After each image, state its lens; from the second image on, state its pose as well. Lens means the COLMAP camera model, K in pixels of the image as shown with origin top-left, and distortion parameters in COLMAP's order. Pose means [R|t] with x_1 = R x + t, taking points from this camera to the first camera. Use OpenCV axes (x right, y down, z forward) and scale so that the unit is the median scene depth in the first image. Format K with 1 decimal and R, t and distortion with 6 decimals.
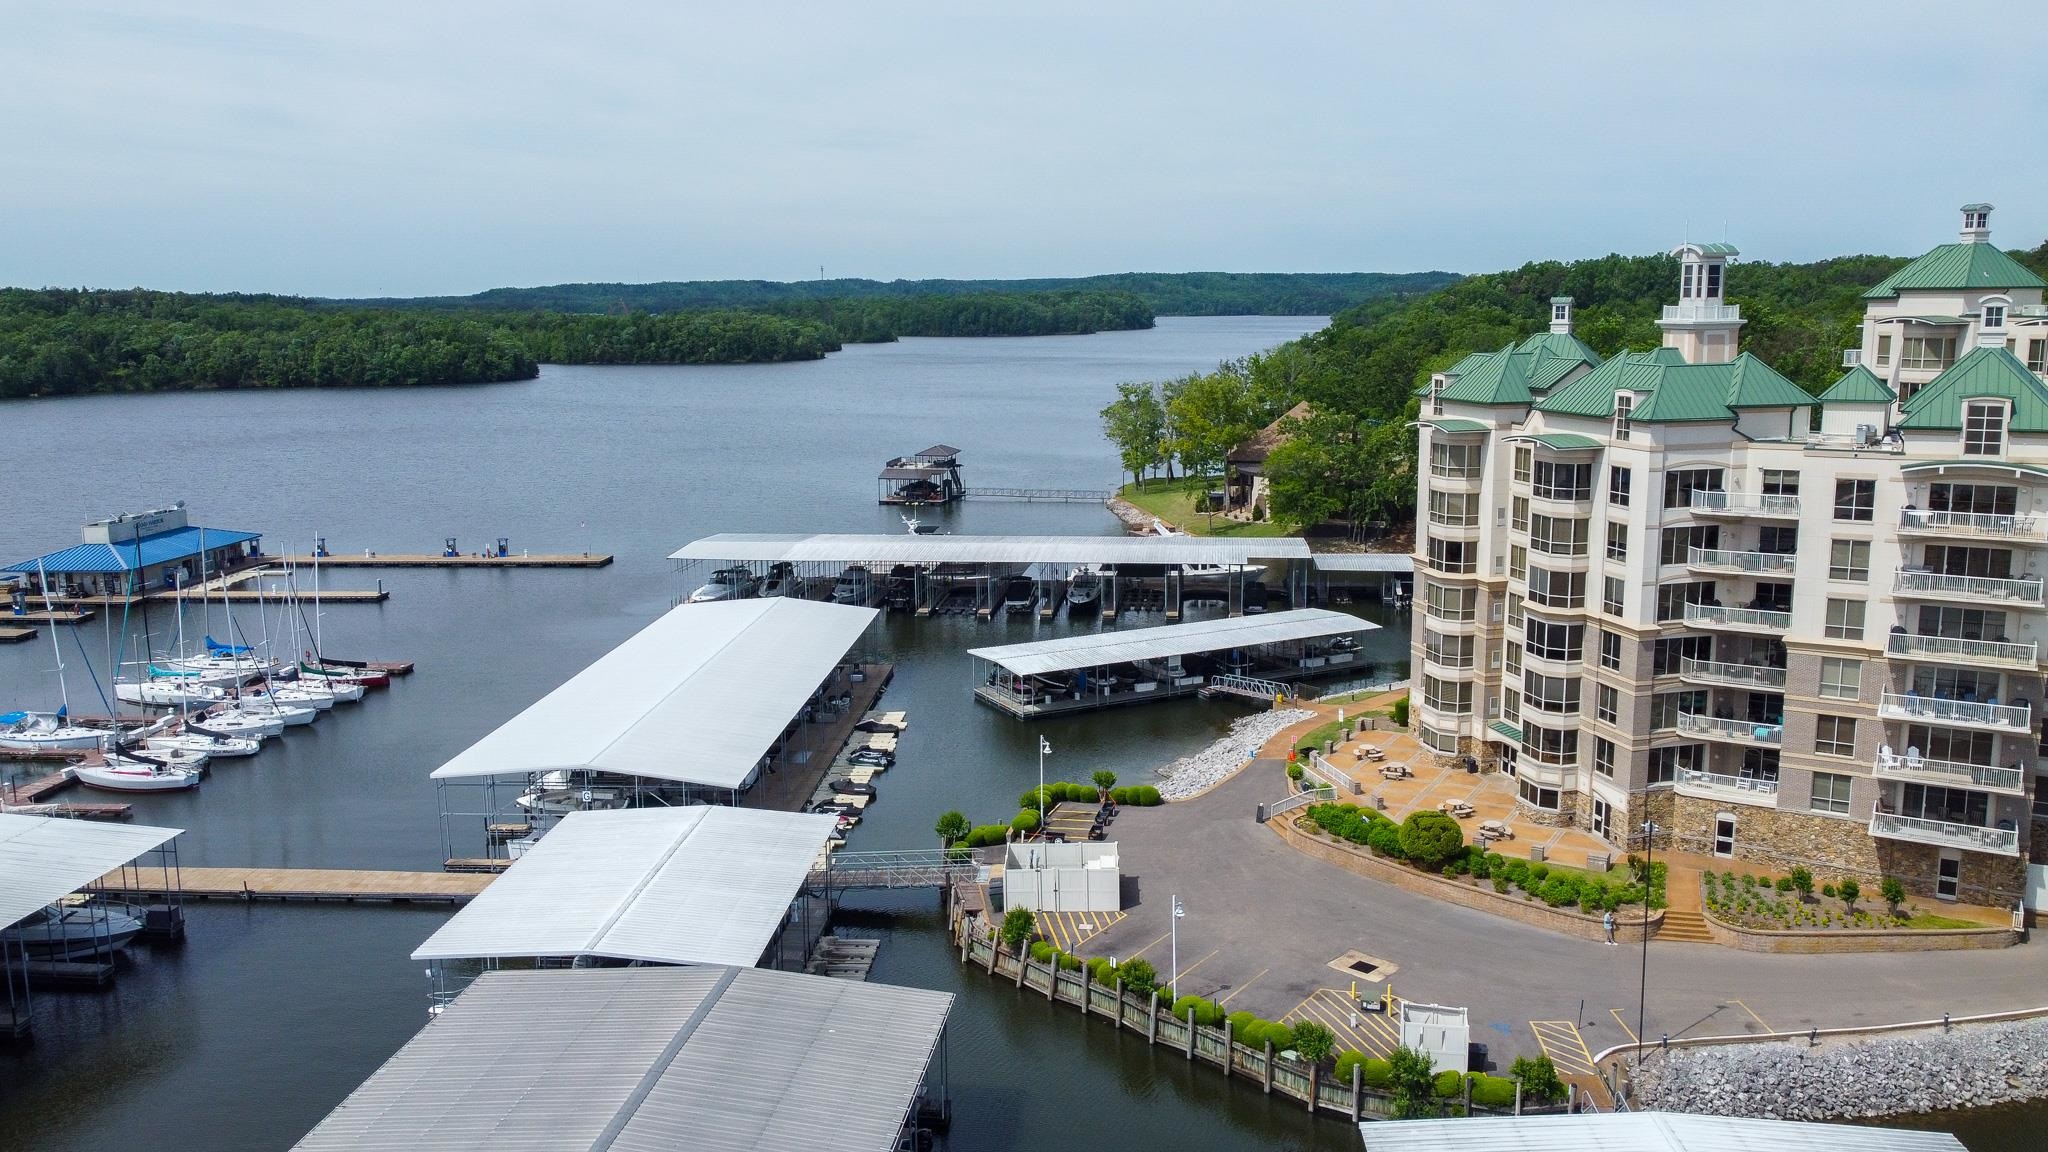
lens RADIAL K [[1572.8, 0, 1007.3], [0, 1572.8, 564.8], [0, 0, 1]] dist [0.006118, -0.019143]
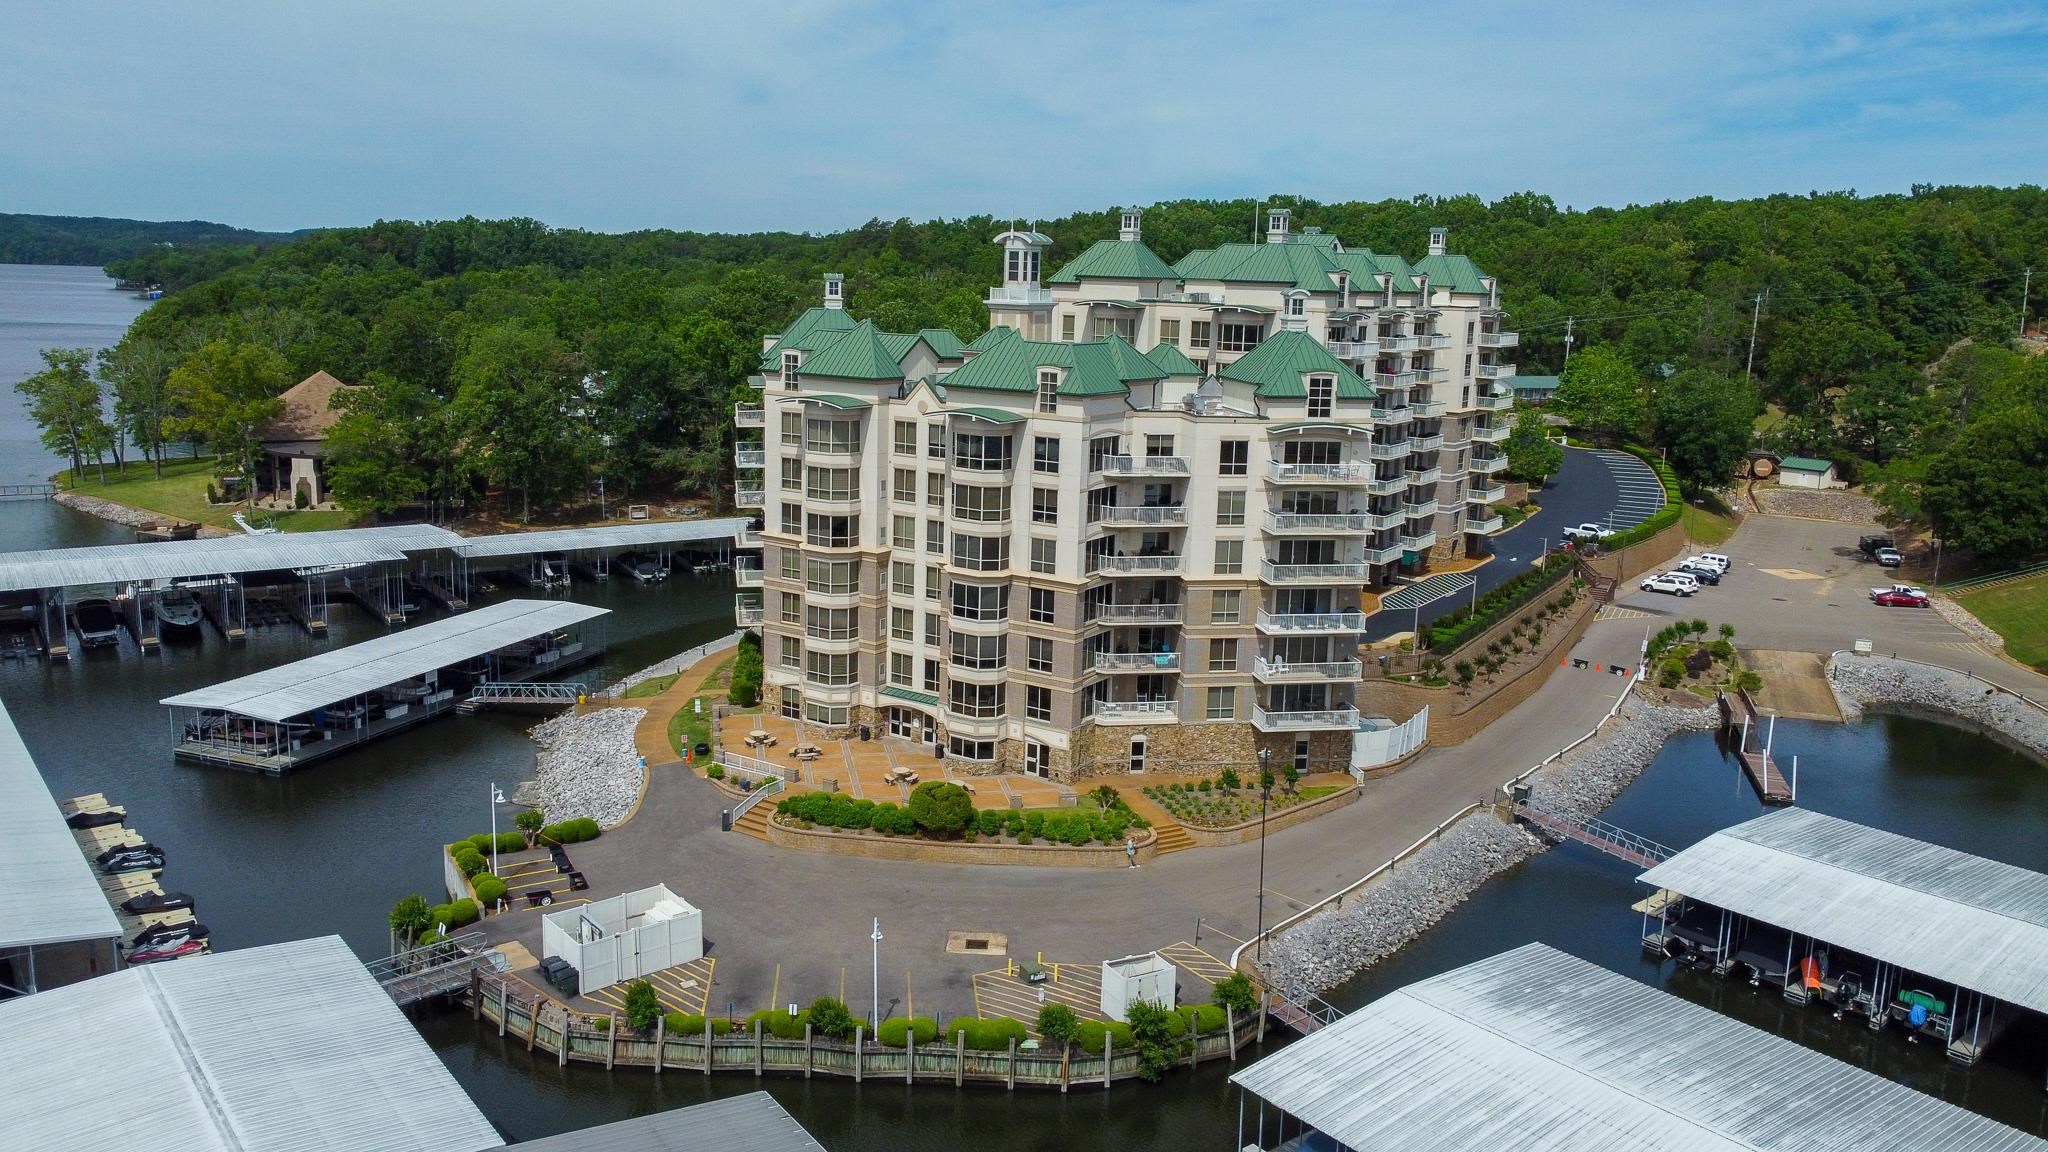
lens RADIAL K [[1572.8, 0, 1021.5], [0, 1572.8, 553.9], [0, 0, 1]] dist [0.006118, -0.019143]
pose [[0.729206, -0.089596, 0.678403, -0.354432], [0.077202, 0.995833, 0.048535, -0.034338], [-0.679925, 0.016982, 0.733085, 0.203149]]
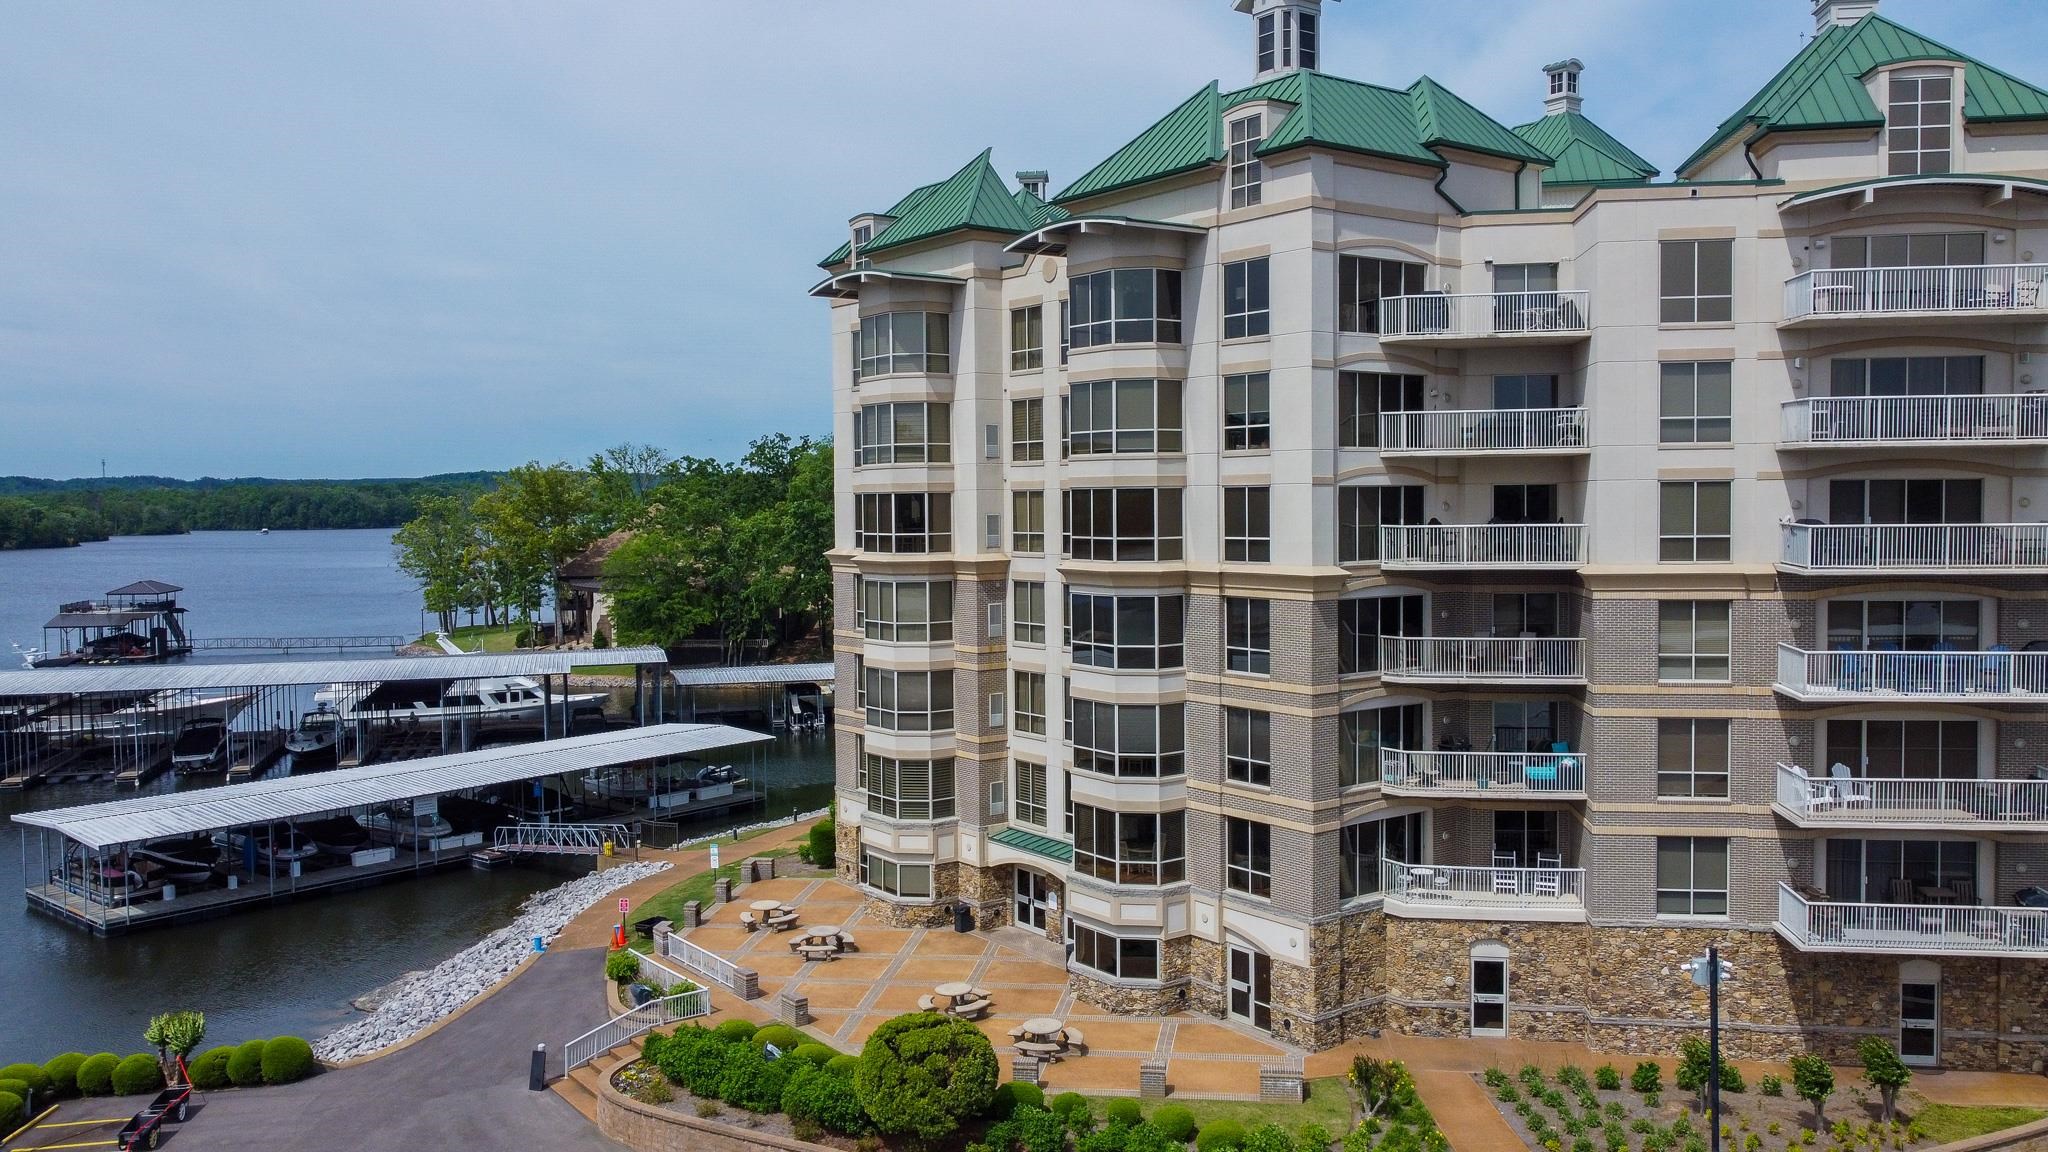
lens RADIAL K [[1572.8, 0, 1025.8], [0, 1572.8, 568.3], [0, 0, 1]] dist [0.006118, -0.019143]
pose [[0.919180, -0.012333, 0.393645, 0.122213], [0.064651, 0.990676, -0.119923, 0.086040], [-0.388495, 0.135680, 0.911407, 0.559124]]
